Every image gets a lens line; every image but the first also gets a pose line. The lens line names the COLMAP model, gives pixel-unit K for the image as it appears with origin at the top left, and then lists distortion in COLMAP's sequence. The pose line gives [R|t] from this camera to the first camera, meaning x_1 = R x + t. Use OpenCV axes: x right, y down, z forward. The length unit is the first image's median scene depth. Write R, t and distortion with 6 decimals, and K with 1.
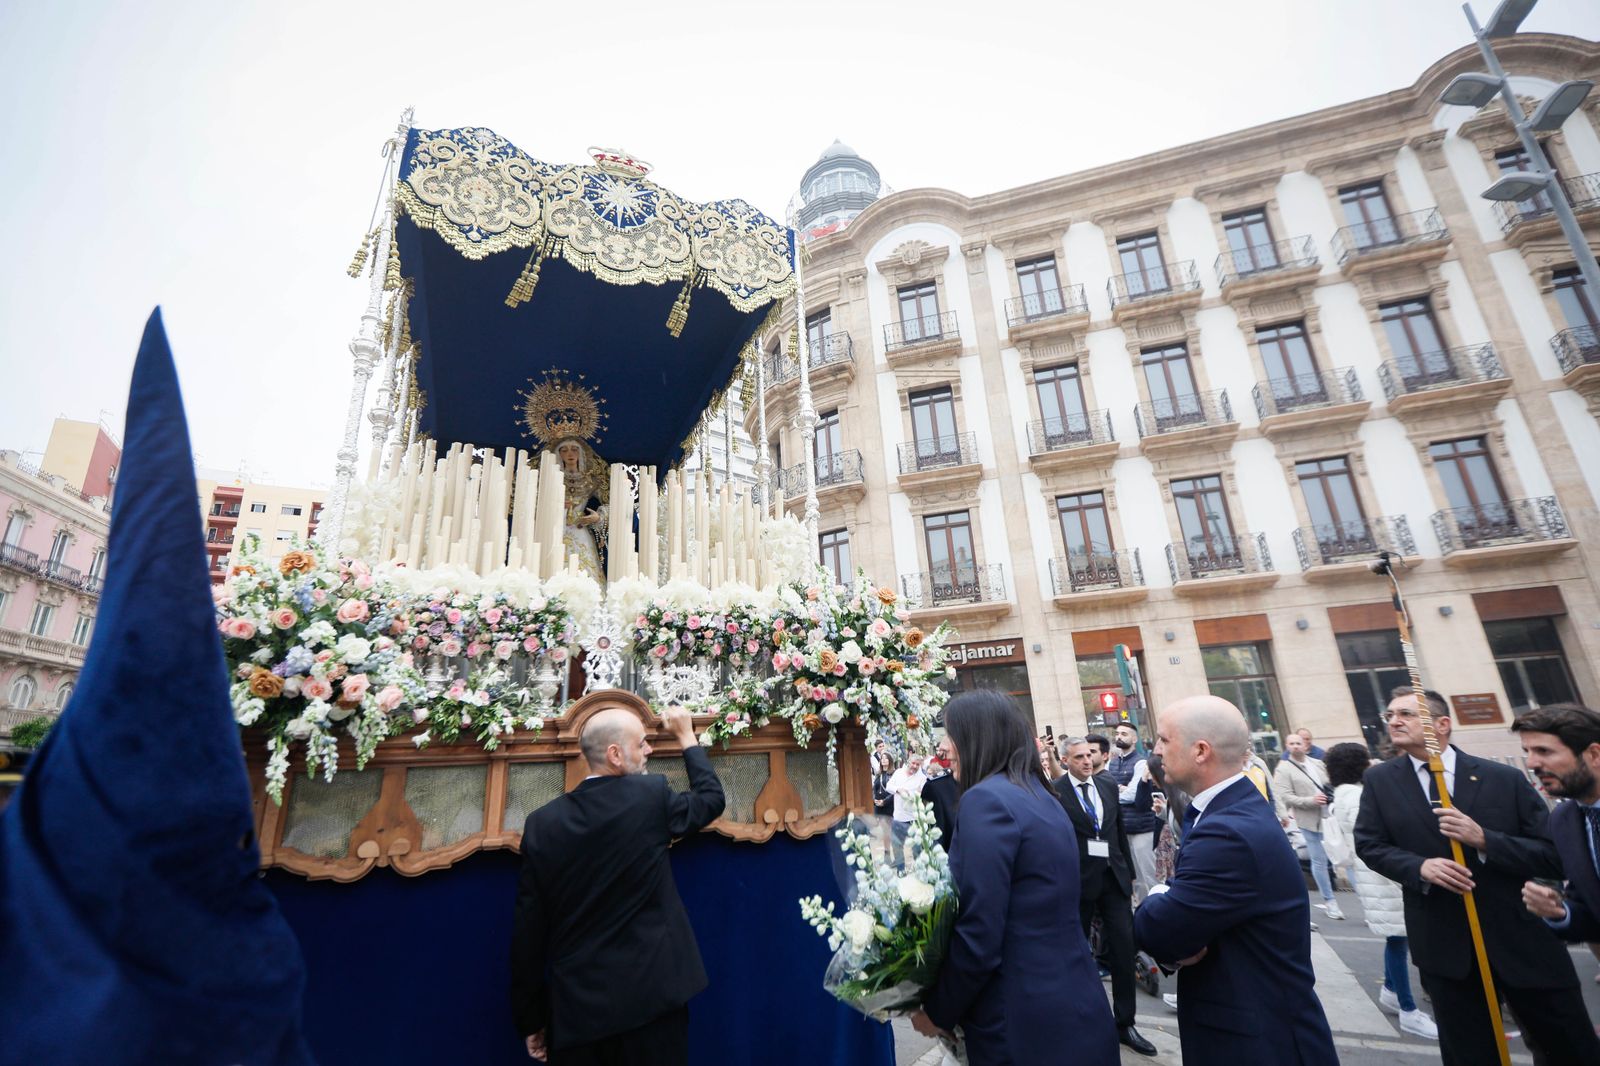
lens RADIAL K [[725.1, 0, 802.9], [0, 725.1, 530.0], [0, 0, 1]] dist [0.001386, 0.001053]
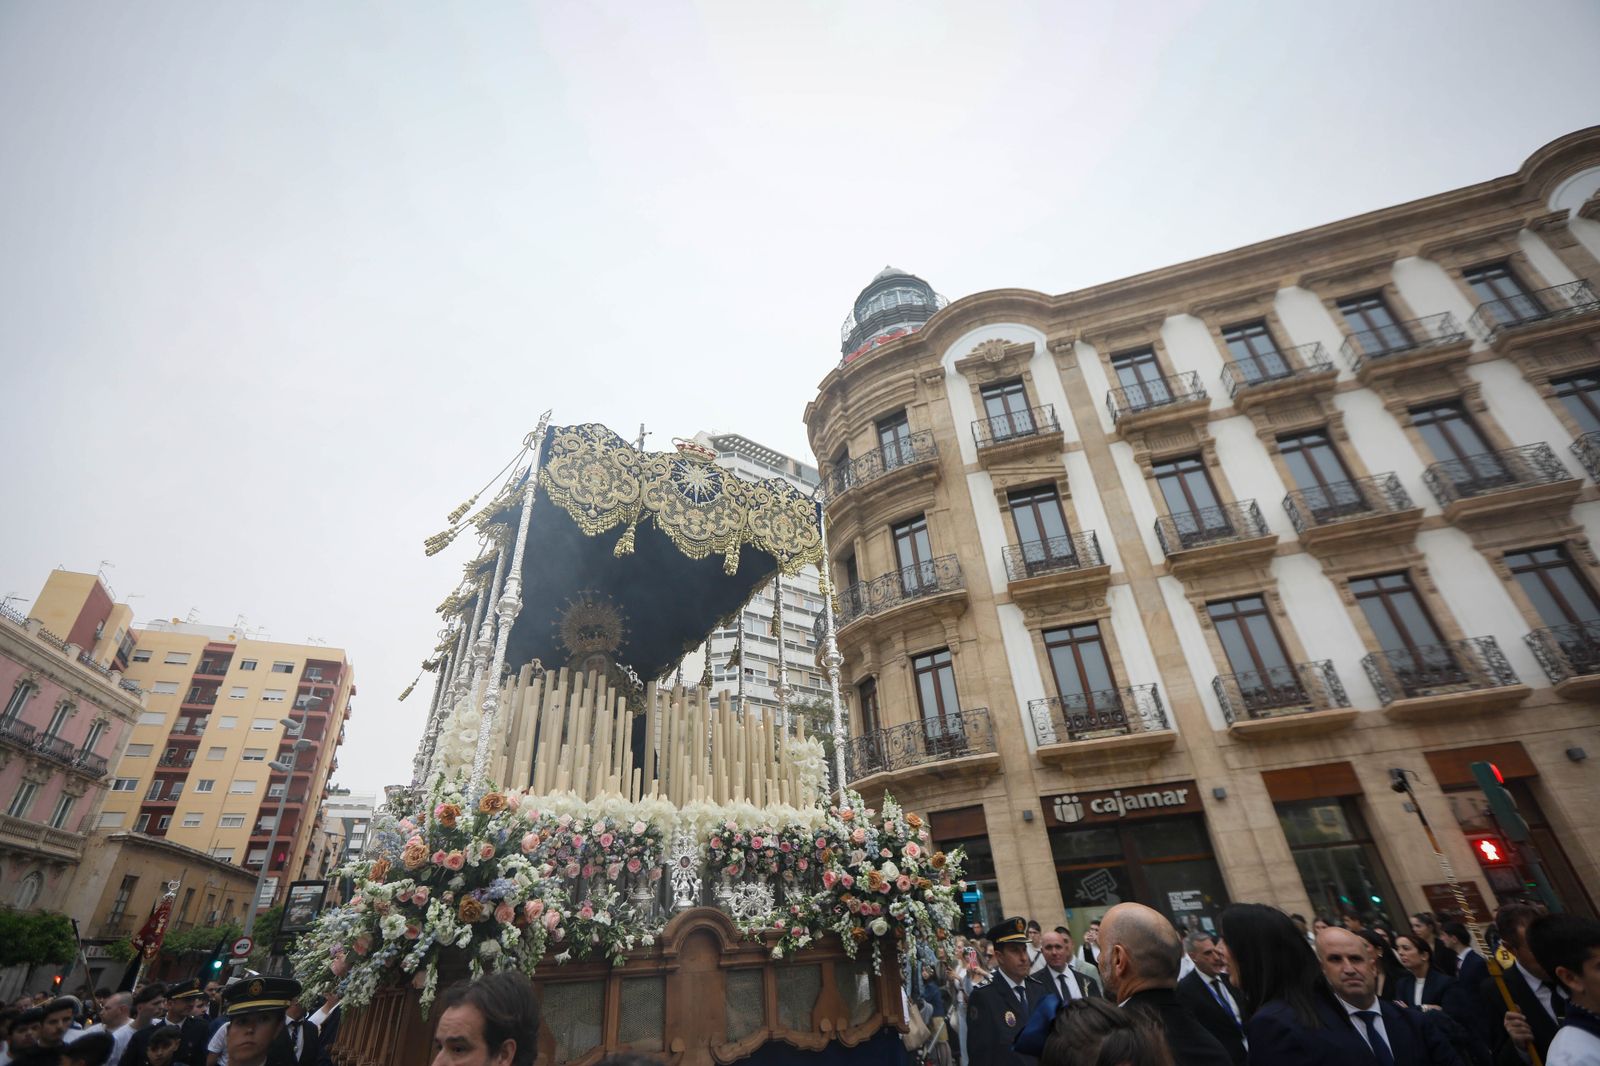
lens RADIAL K [[713.7, 0, 800.2], [0, 713.7, 527.0], [0, 0, 1]] dist [0.002410, -0.000844]
pose [[0.999930, -0.011848, -0.000760, -0.114259], [0.011388, 0.975317, -0.220513, 0.044297], [0.003354, 0.220489, 0.975384, 0.171277]]
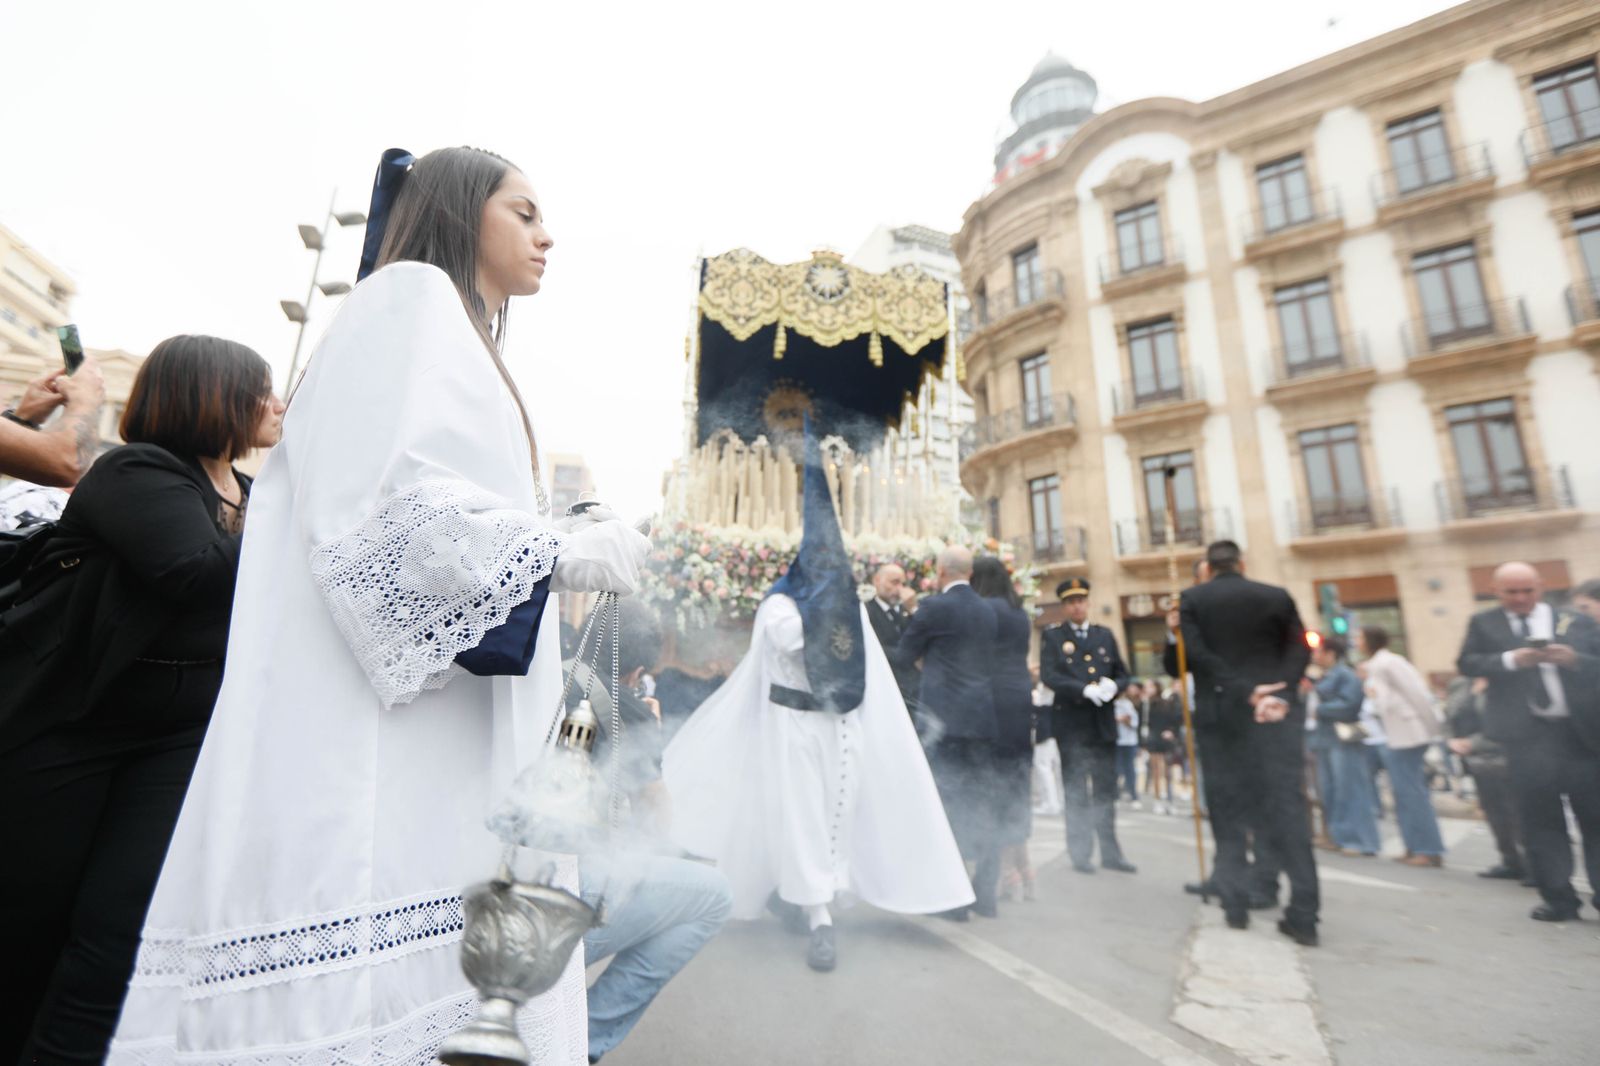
lens RADIAL K [[787.9, 0, 801.4], [0, 787.9, 525.4], [0, 0, 1]] dist [0.000162, -0.000659]
pose [[0.958562, -0.012969, -0.284588, 0.032574], [0.032151, 0.997506, 0.062837, -0.010420], [0.283064, -0.069383, 0.956588, -0.124435]]
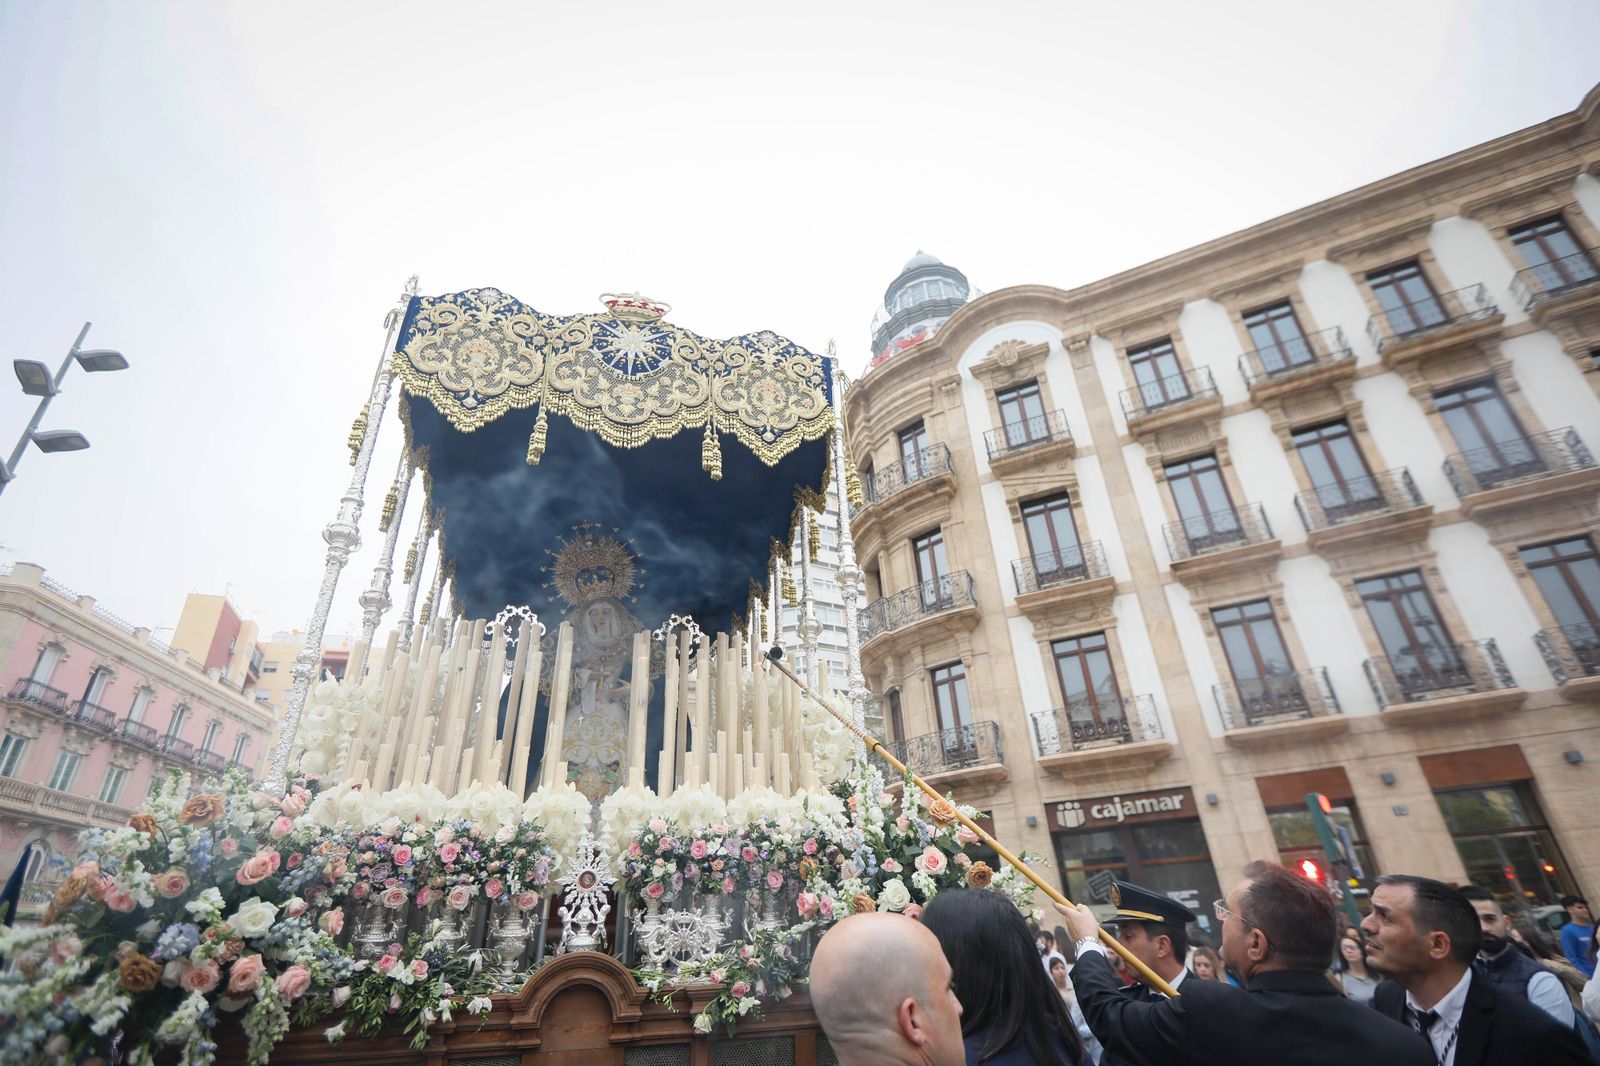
lens RADIAL K [[787.9, 0, 801.4], [0, 787.9, 525.4], [0, 0, 1]] dist [0.000162, -0.000659]
pose [[0.986773, -0.079339, -0.141364, 0.017590], [0.054444, 0.983593, -0.171989, -0.010248], [0.152691, 0.162018, 0.974903, 0.021077]]
